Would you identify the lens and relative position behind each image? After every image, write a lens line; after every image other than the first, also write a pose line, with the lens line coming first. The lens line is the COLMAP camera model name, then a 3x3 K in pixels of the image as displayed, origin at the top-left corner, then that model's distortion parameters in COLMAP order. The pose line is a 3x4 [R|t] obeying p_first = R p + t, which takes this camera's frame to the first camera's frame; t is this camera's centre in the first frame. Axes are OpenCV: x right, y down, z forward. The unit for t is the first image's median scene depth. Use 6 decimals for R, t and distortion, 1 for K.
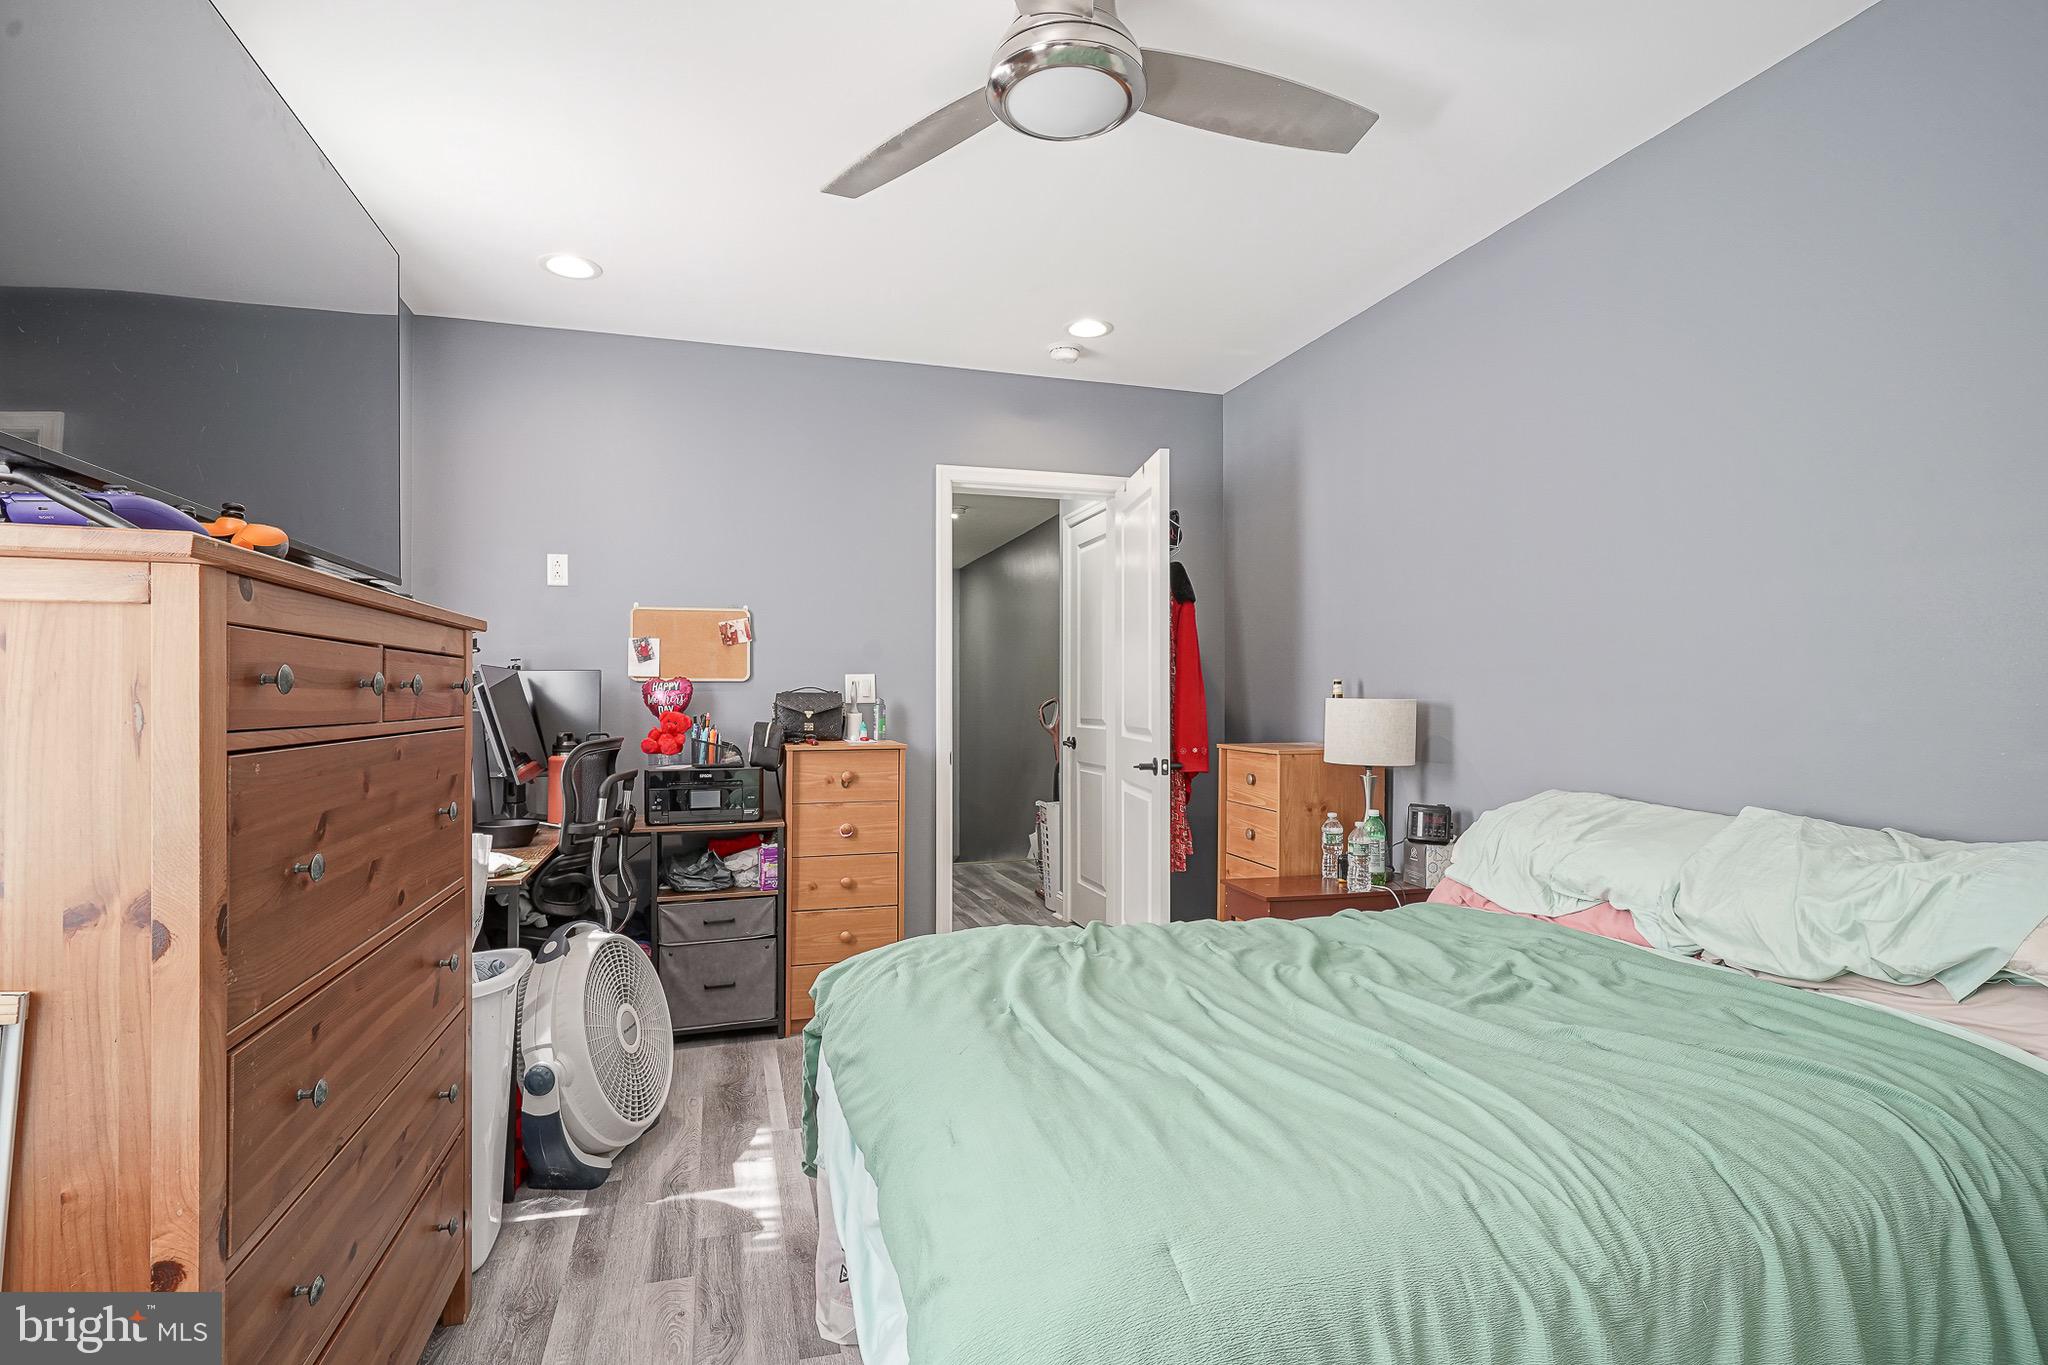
lens RADIAL K [[1005.1, 0, 1023.6], [0, 1005.1, 689.1], [0, 0, 1]] dist [-0.010468, 0.004072]
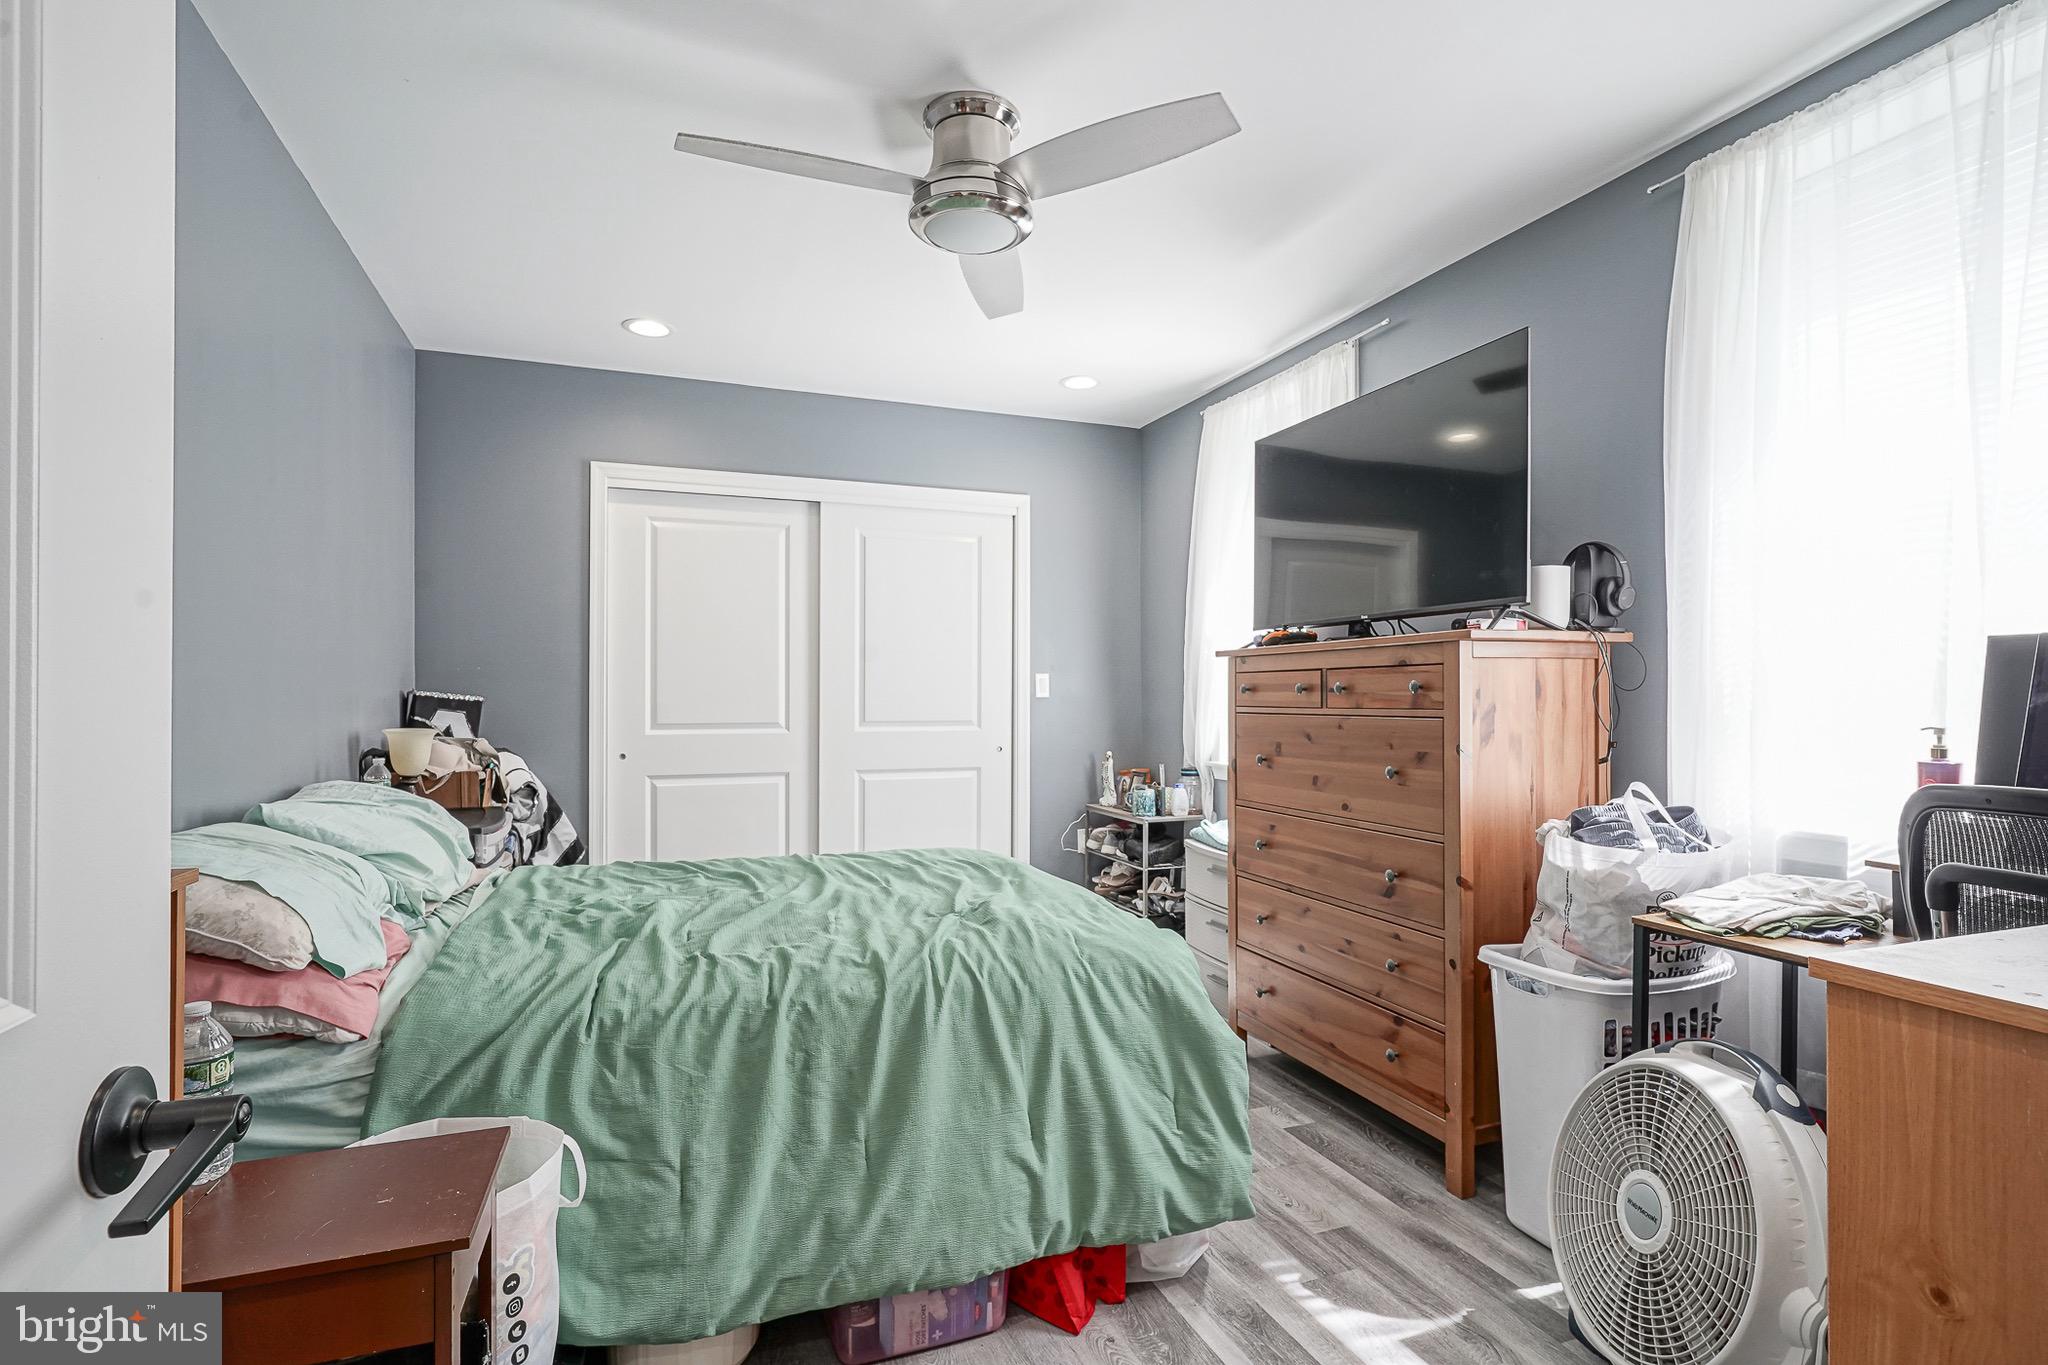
lens RADIAL K [[1005.1, 0, 1028.9], [0, 1005.1, 691.7], [0, 0, 1]] dist [-0.010468, 0.004072]
pose [[-0.997348, 0.000825, -0.072775, 0.051006], [0.001975, 0.999874, -0.015734, 0.021309], [0.072753, -0.015836, -0.997224, 1.961050]]
